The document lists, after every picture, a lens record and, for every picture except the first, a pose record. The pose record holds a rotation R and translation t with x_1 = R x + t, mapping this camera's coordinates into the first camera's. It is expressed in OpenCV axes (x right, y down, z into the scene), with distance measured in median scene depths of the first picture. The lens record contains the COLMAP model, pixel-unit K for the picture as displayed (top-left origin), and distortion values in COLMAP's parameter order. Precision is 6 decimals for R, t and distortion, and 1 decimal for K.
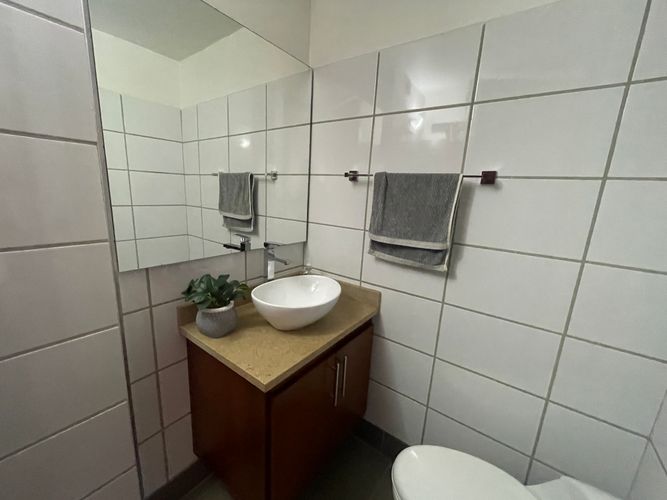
lens RADIAL K [[269.9, 0, 332.9], [0, 269.9, 249.8], [0, 0, 1]] dist [-0.000763, -0.000285]
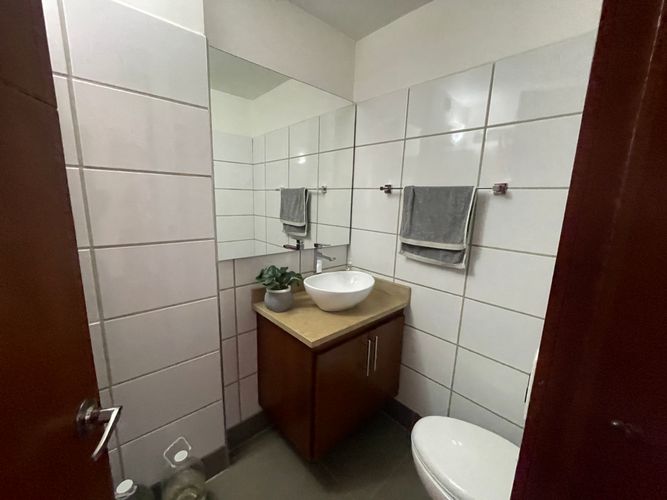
lens RADIAL K [[269.9, 0, 332.9], [0, 269.9, 249.8], [0, 0, 1]] dist [-0.000763, -0.000285]
pose [[0.981733, 0.013476, -0.189785, 0.071392], [-0.019277, 0.999401, -0.028753, 0.036989], [0.189284, 0.031886, 0.981405, -0.227444]]
